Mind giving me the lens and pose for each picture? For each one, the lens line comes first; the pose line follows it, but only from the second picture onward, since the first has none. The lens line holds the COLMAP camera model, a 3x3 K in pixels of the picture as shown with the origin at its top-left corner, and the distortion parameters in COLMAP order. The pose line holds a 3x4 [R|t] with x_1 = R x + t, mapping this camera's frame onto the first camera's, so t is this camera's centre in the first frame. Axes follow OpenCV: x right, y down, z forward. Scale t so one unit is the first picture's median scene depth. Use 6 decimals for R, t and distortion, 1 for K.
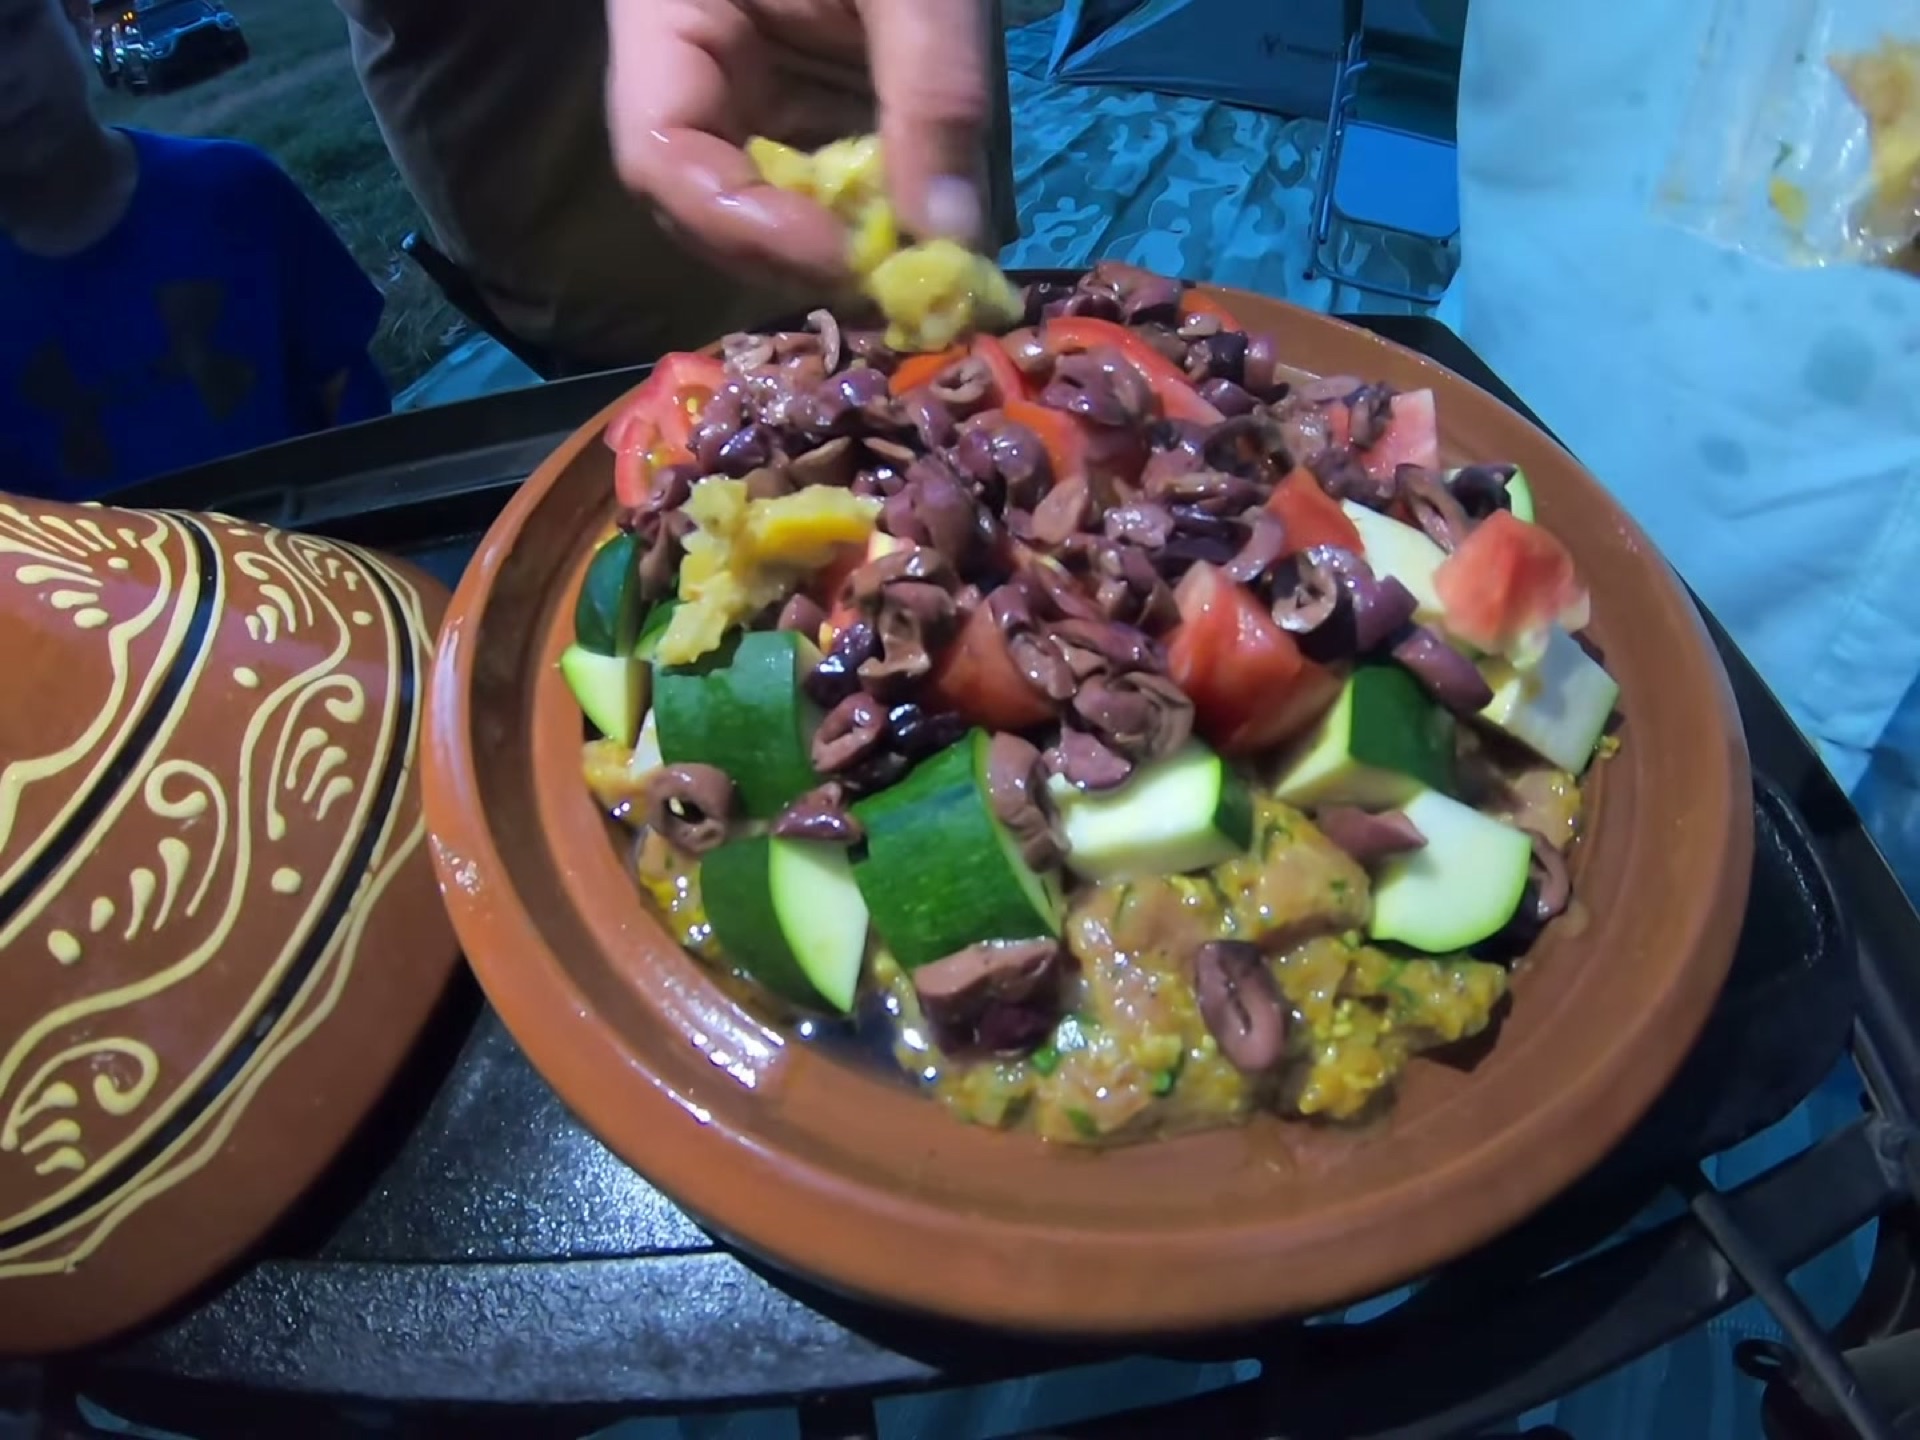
lens RADIAL K [[900.9, 0, 958.8], [0, 900.9, 764.8], [0, 0, 1]] dist [-0.186511, 0.030477]
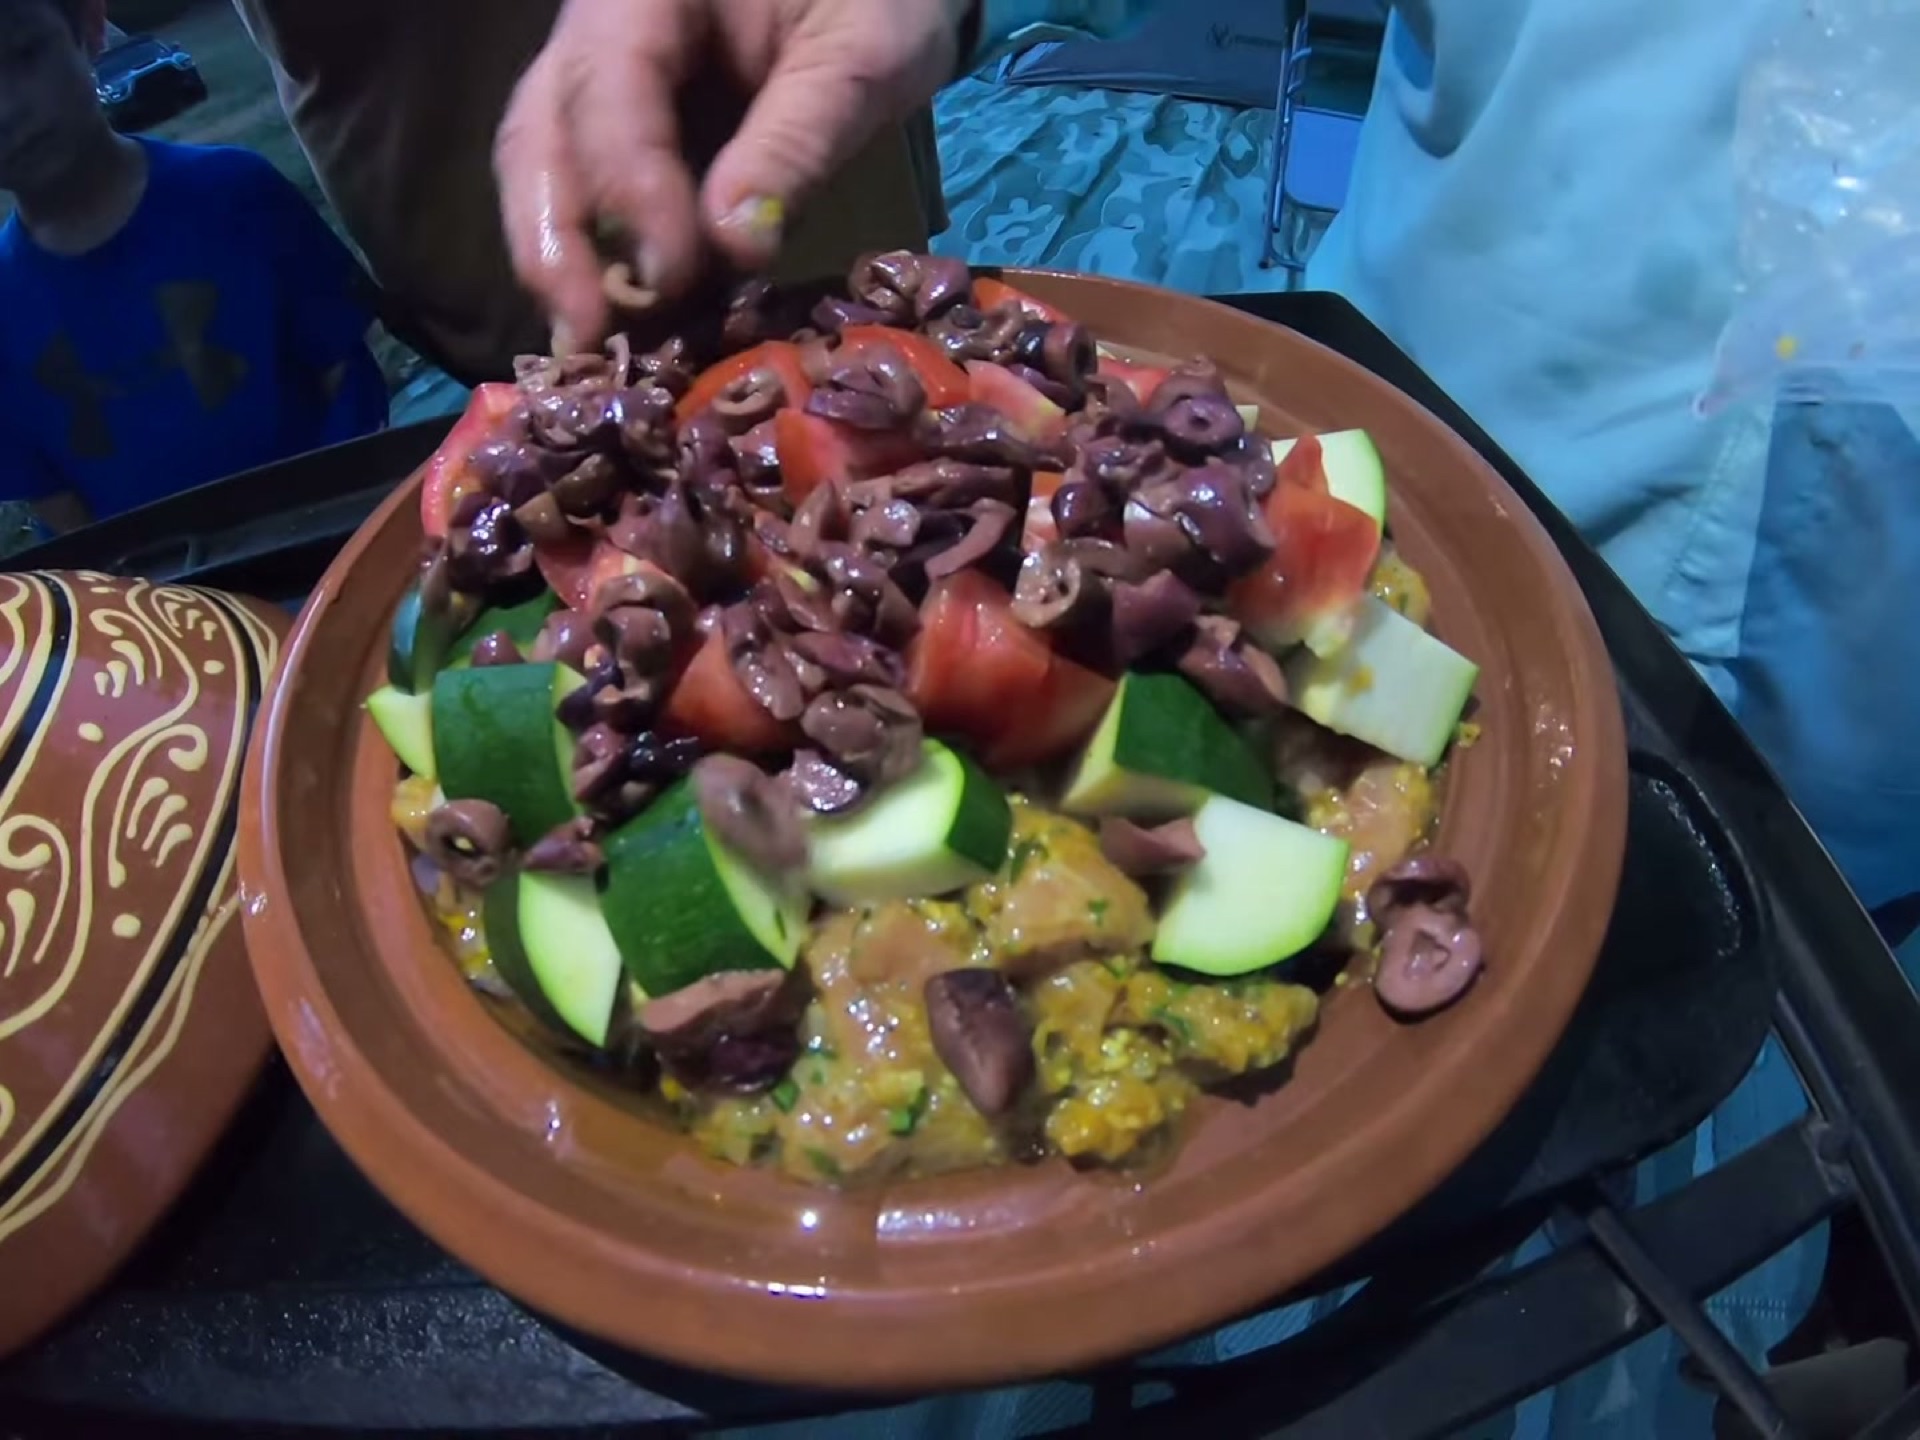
lens RADIAL K [[903.9, 0, 947.6], [0, 903.9, 779.2], [0, 0, 1]] dist [-0.192486, 0.033830]
pose [[0.999051, -0.043266, -0.005035, 0.259524], [0.043302, 0.999036, 0.007204, -0.008043], [0.004719, -0.007415, 0.999961, 0.046559]]
